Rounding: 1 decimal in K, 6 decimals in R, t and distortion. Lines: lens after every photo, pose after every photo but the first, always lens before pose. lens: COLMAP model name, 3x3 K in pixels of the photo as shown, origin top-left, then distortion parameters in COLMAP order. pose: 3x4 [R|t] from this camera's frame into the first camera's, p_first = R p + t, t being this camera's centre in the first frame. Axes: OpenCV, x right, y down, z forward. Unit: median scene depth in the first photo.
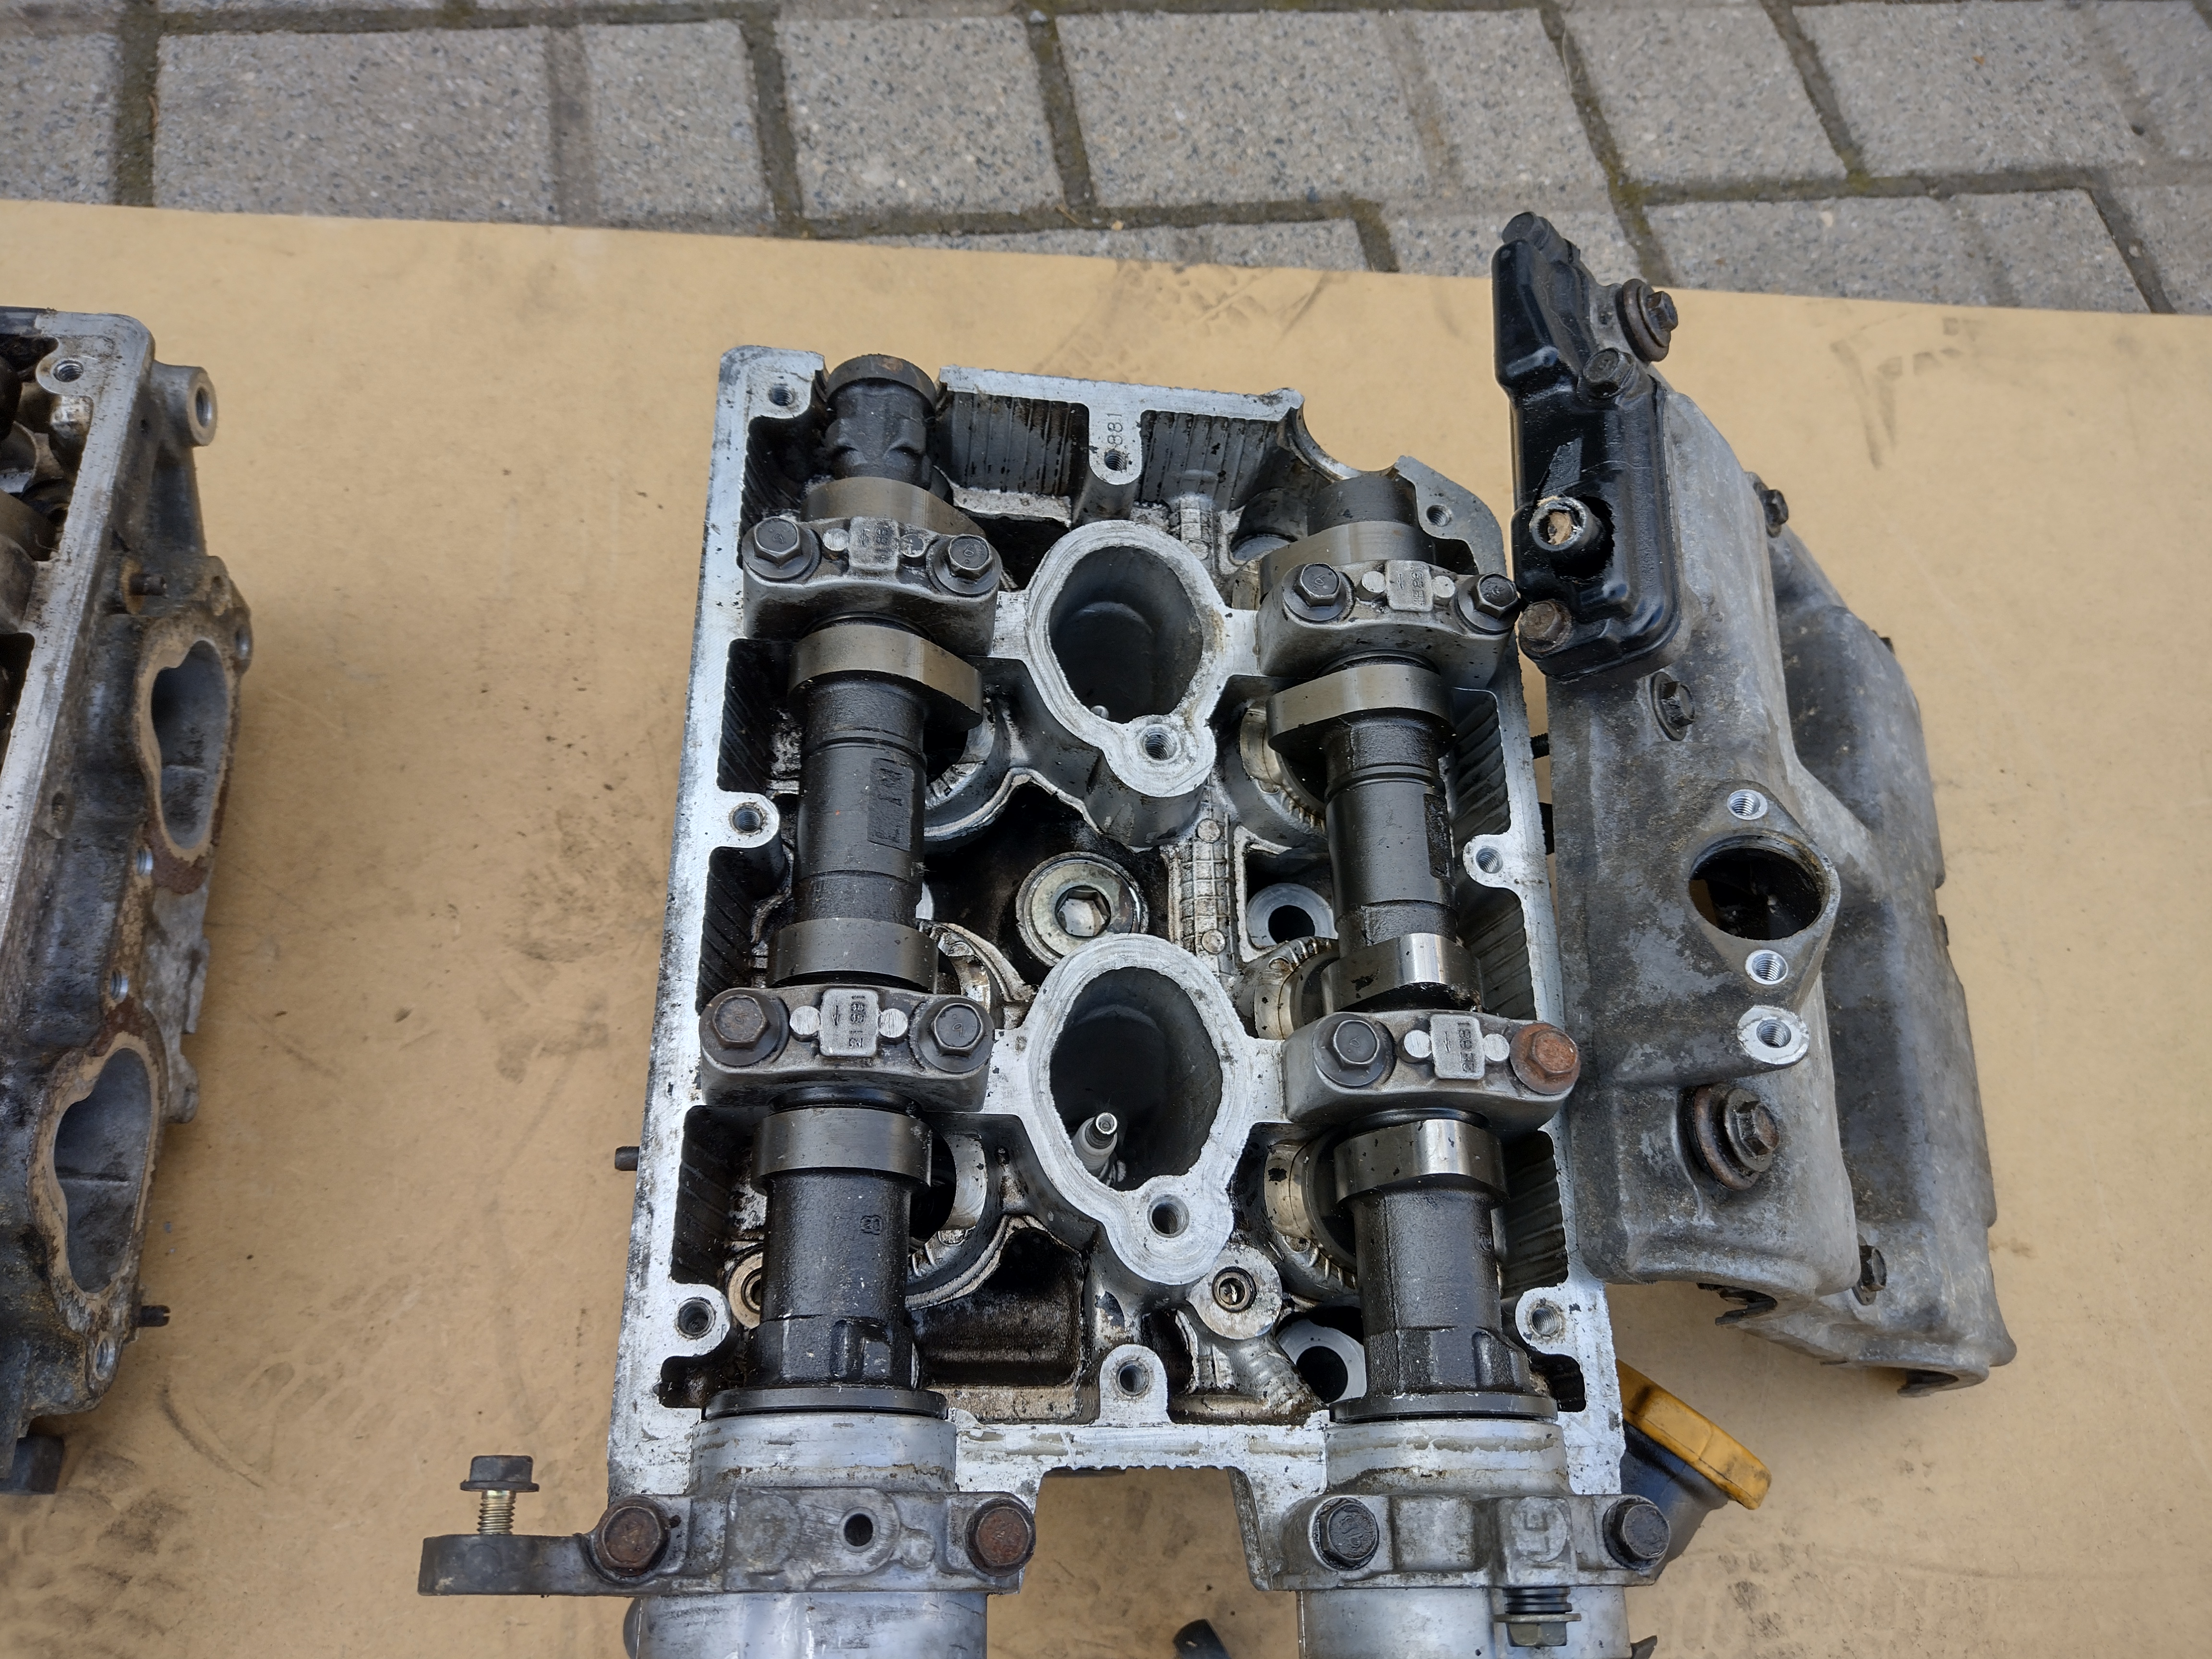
lens RADIAL K [[1676.1, 0, 1119.1], [0, 1676.1, 821.0], [0, 0, 1]] dist [0.061252, -0.105863]
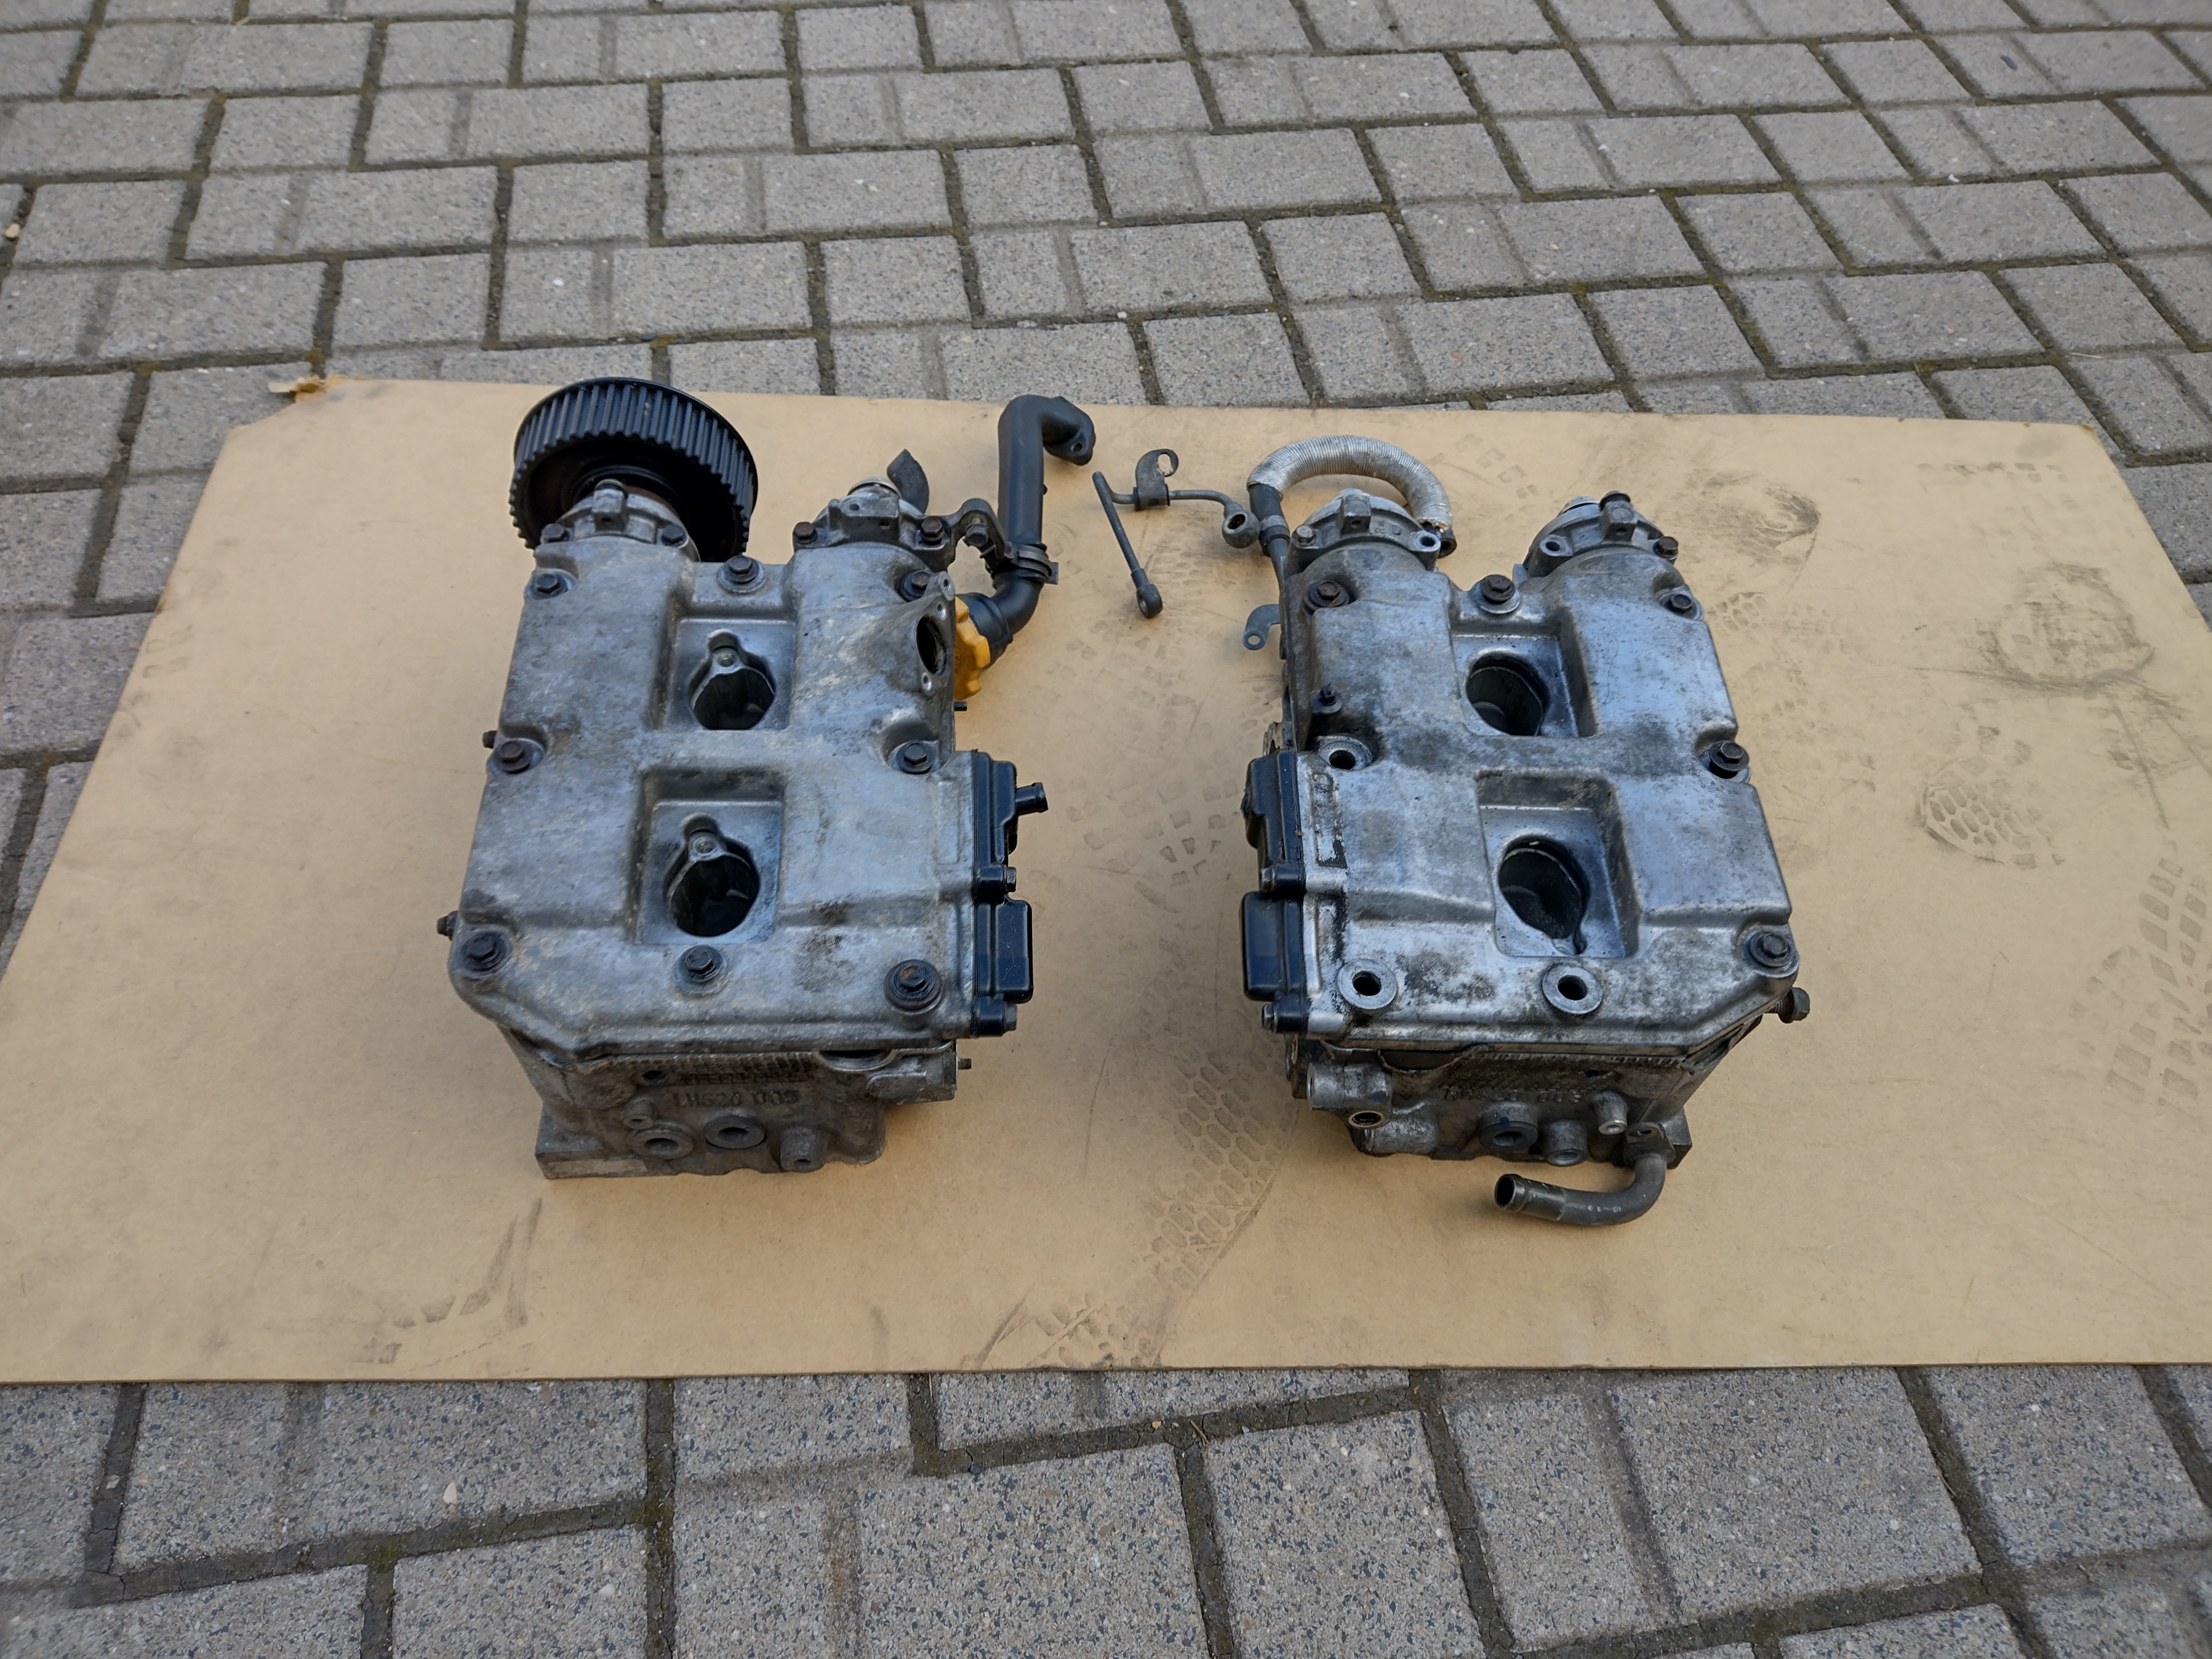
lens RADIAL K [[1676.1, 0, 1090.0], [0, 1676.1, 809.2], [0, 0, 1]] dist [0.061252, -0.105863]
pose [[-0.982296, -0.139023, -0.125565, 0.367282], [-0.045519, -0.473057, 0.879855, -1.740009], [-0.181719, 0.869994, 0.458354, 0.173150]]
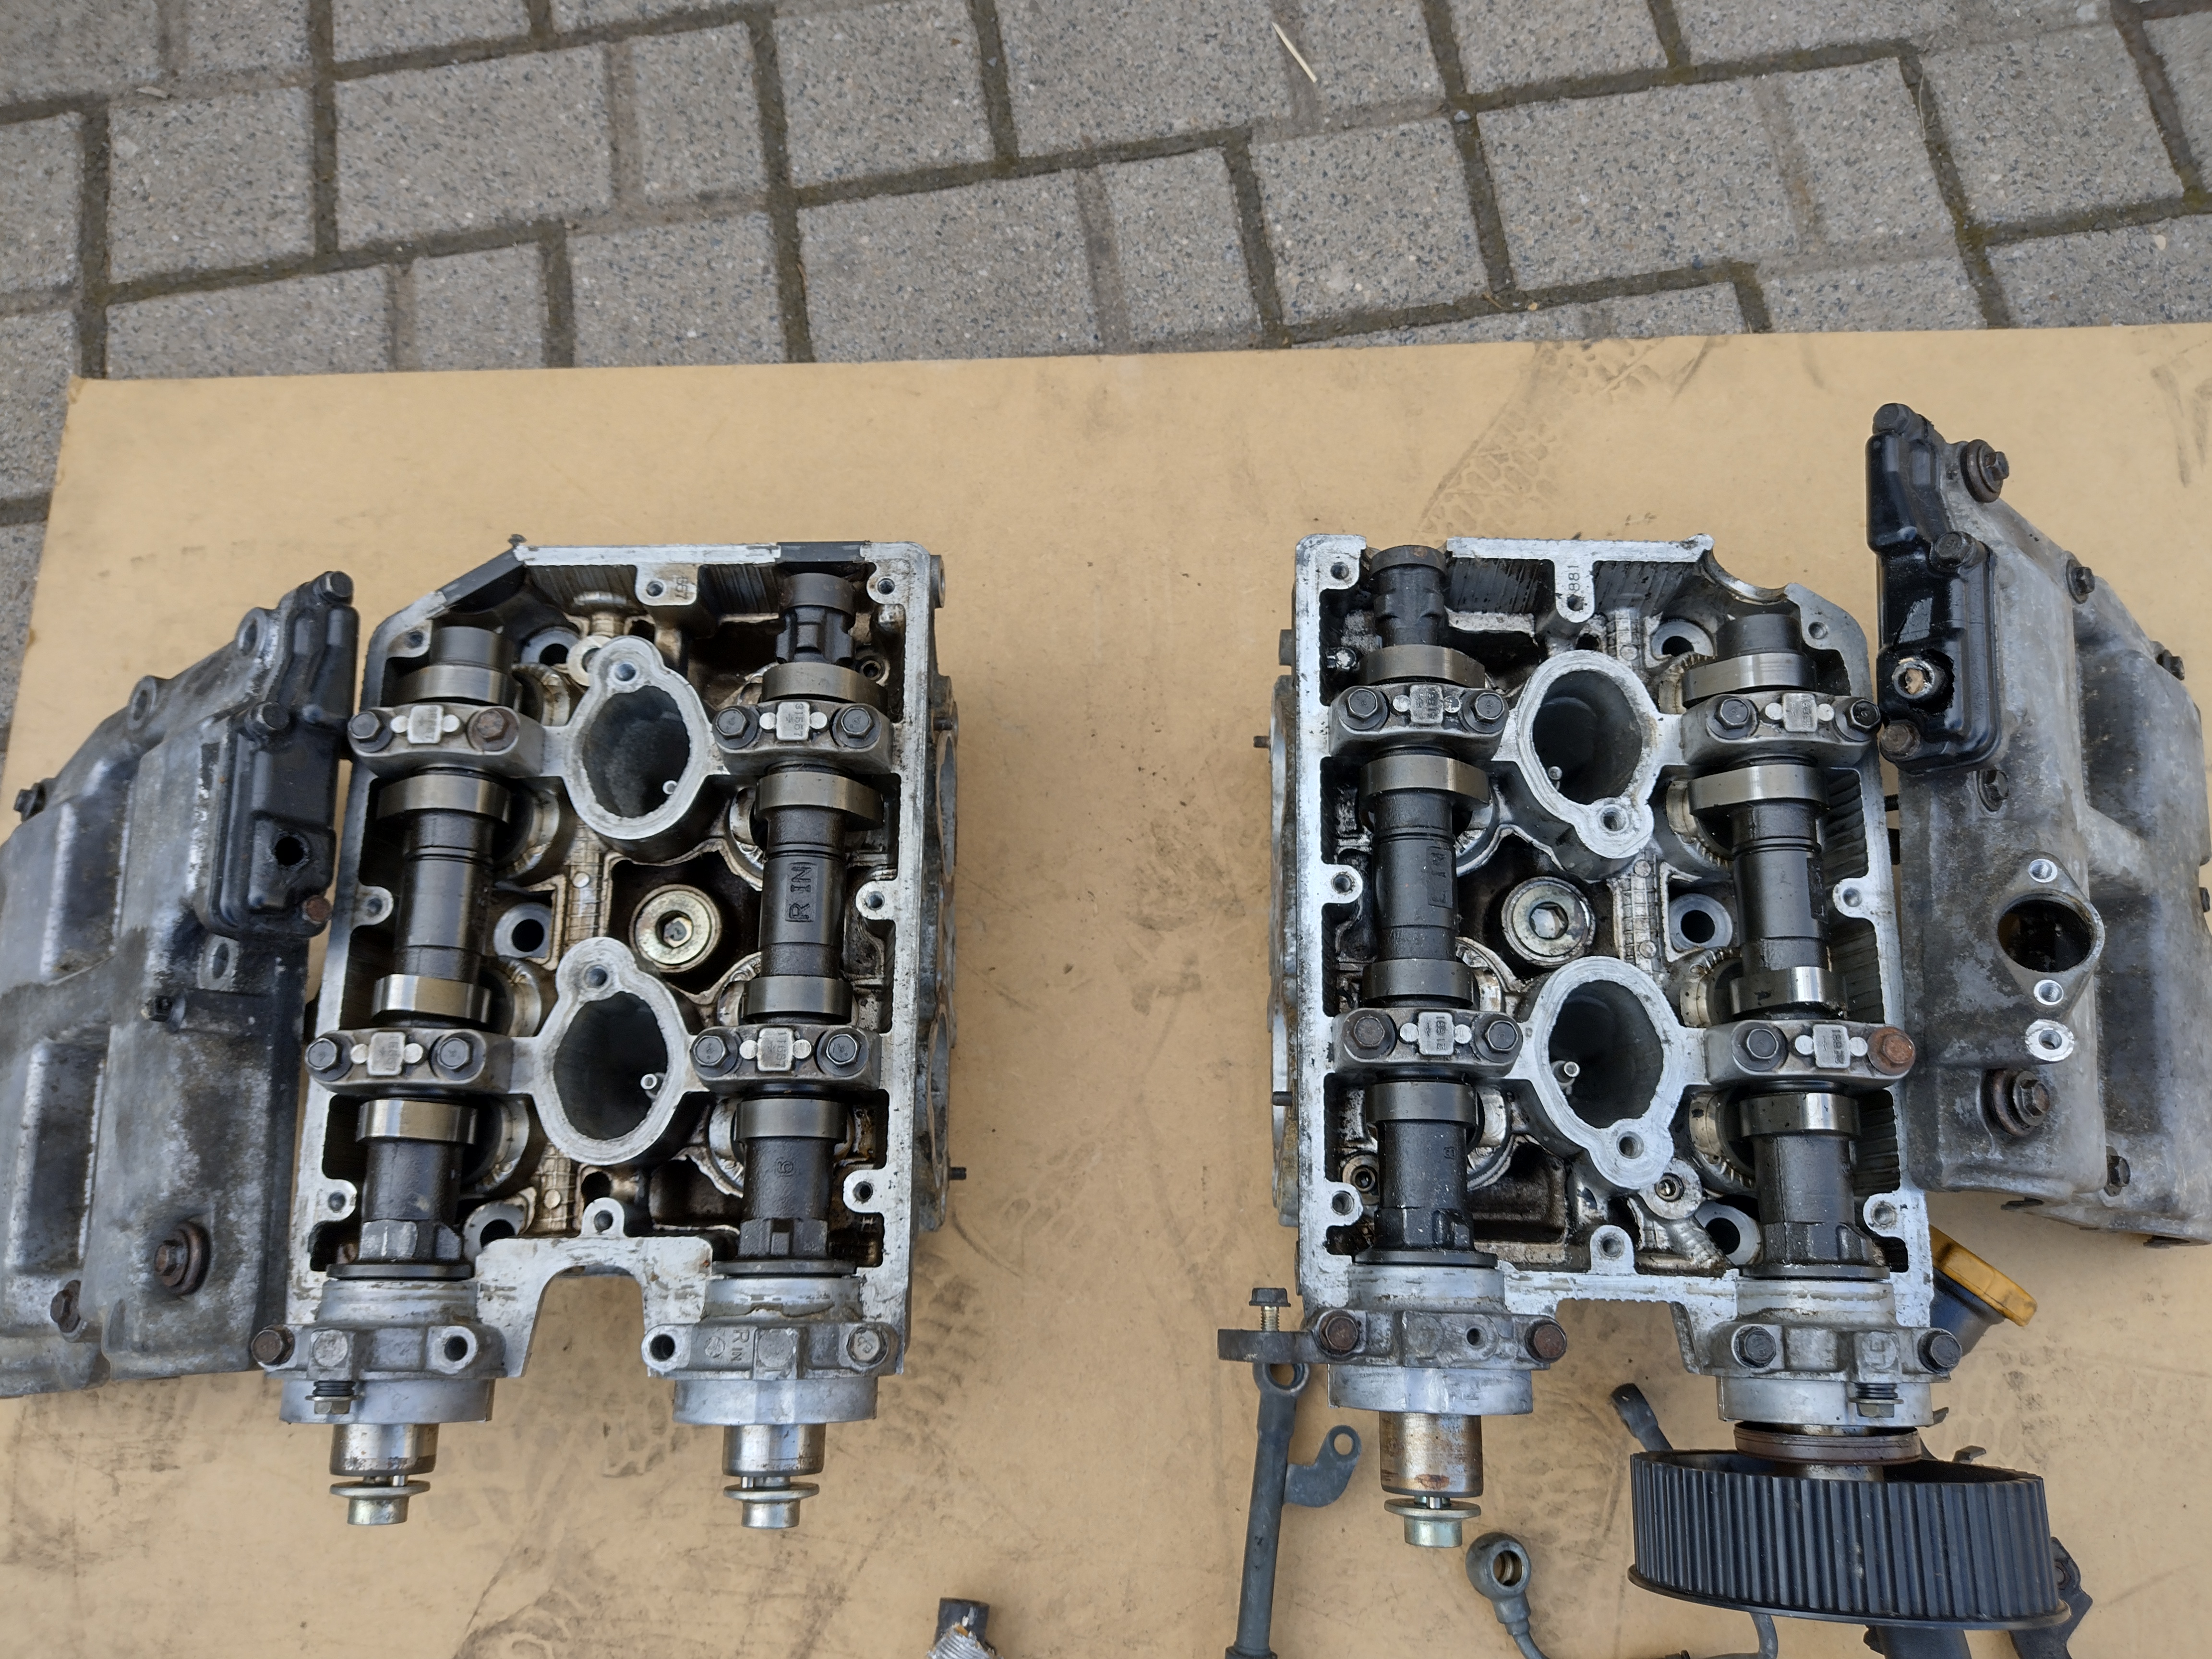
lens RADIAL K [[1676.1, 0, 1119.7], [0, 1676.1, 819.9], [0, 0, 1]] dist [0.061252, -0.105863]
pose [[0.986874, -0.006402, -0.161362, -0.153975], [0.030650, 0.988477, 0.148233, -0.259820], [0.158554, -0.151233, 0.975699, -0.468112]]
